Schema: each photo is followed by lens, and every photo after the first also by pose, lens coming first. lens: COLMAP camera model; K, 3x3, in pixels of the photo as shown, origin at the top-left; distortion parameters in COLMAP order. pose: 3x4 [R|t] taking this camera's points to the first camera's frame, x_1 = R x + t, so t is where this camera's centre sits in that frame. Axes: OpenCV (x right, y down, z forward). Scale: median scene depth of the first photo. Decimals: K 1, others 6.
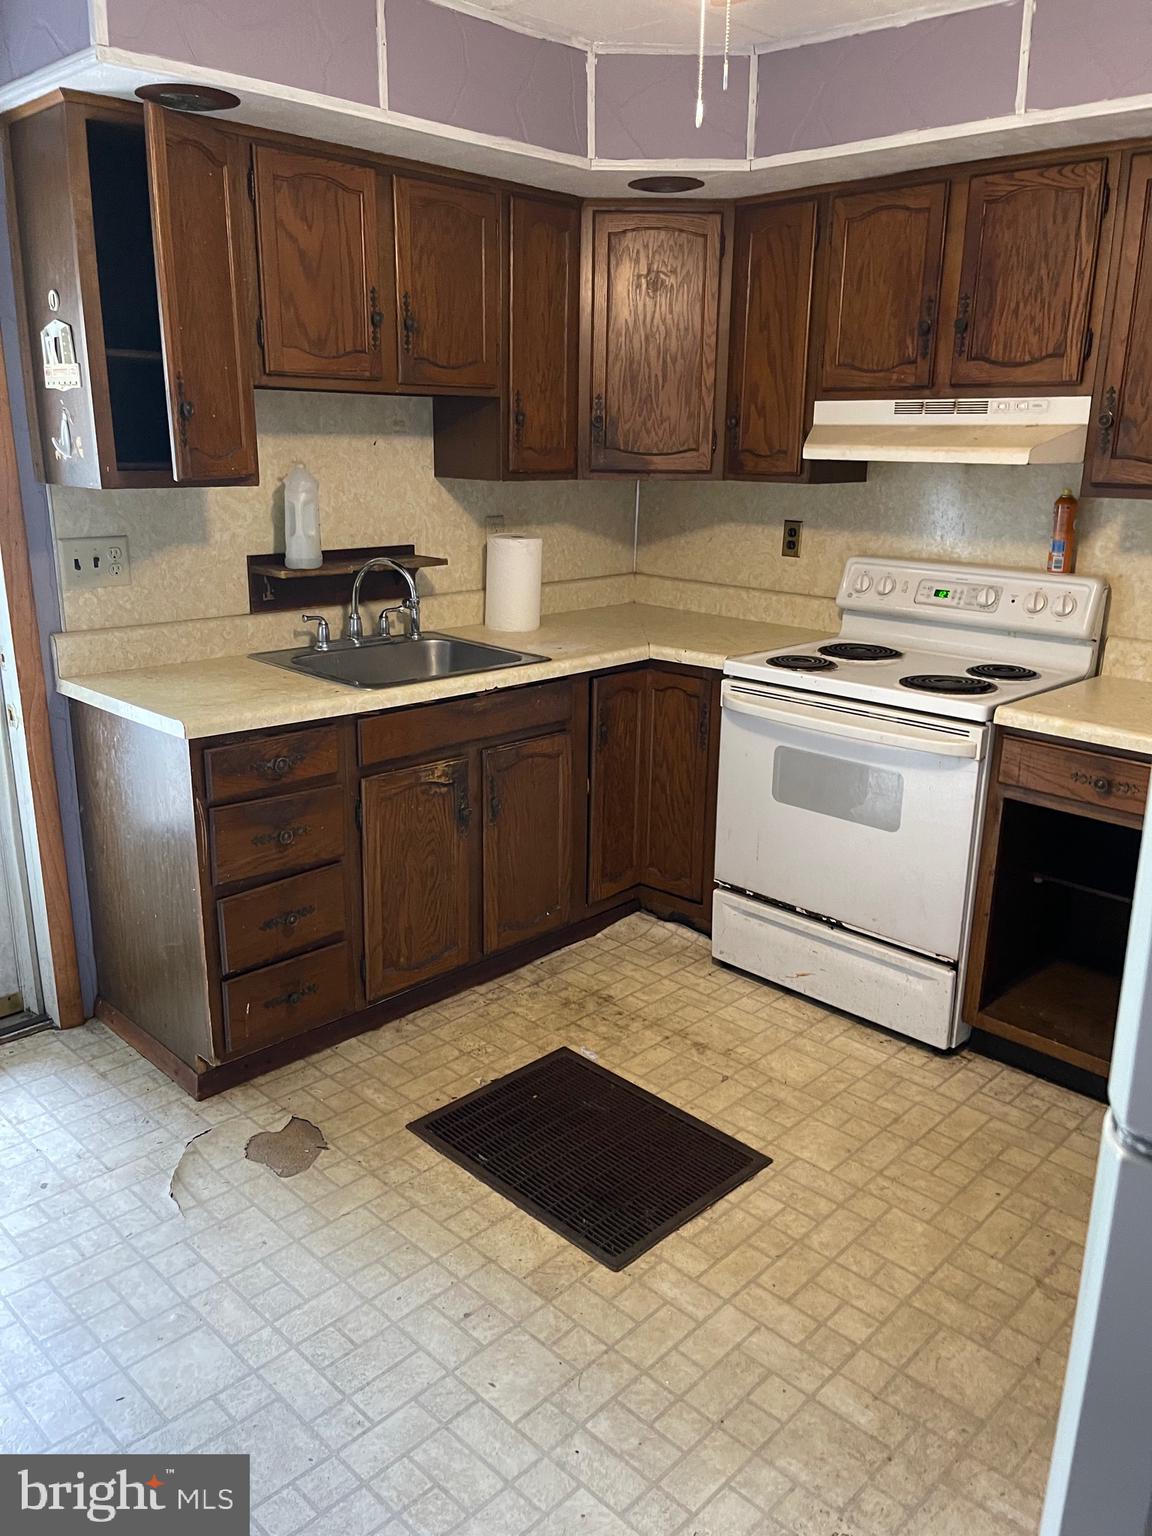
lens RADIAL K [[1164.4, 0, 576.0], [0, 1164.4, 768.0], [0, 0, 1]] dist [0.076209, -0.095269]
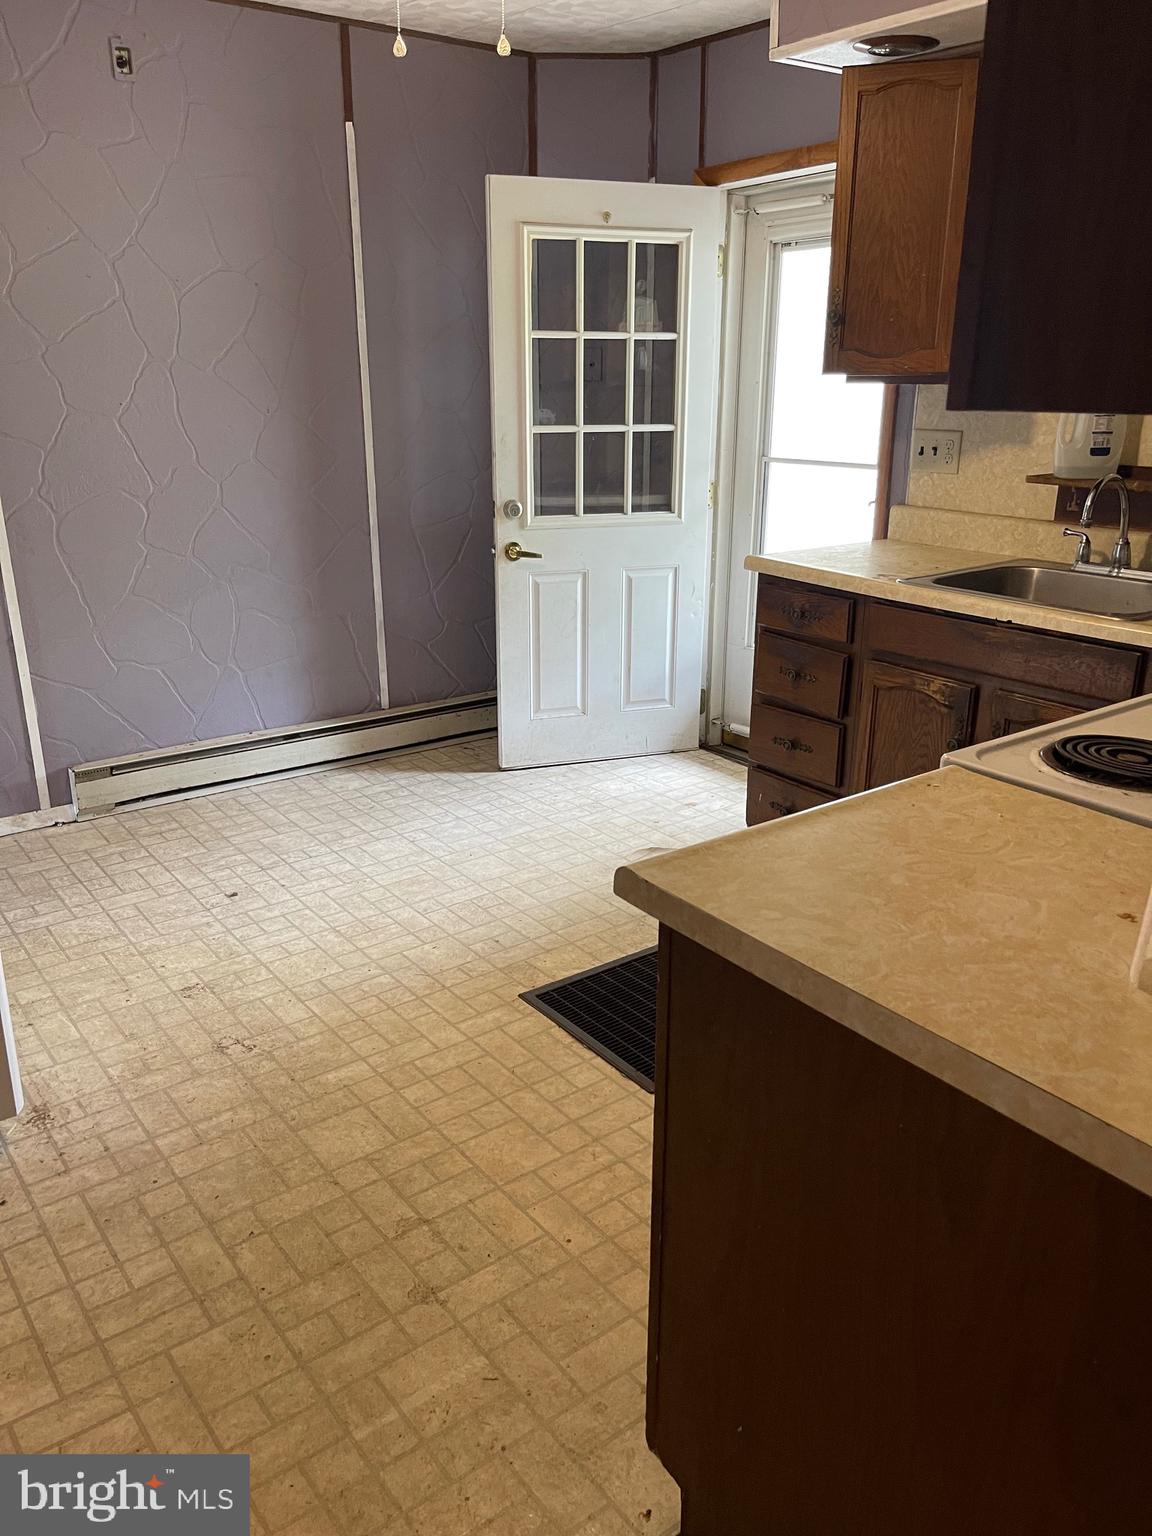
lens RADIAL K [[1164.4, 0, 576.0], [0, 1164.4, 768.0], [0, 0, 1]] dist [0.076209, -0.095269]
pose [[-0.151790, 0.303900, -0.940534, 1.048993], [-0.279207, 0.899623, 0.335742, -0.218097], [0.948158, 0.313566, -0.051703, 0.961403]]
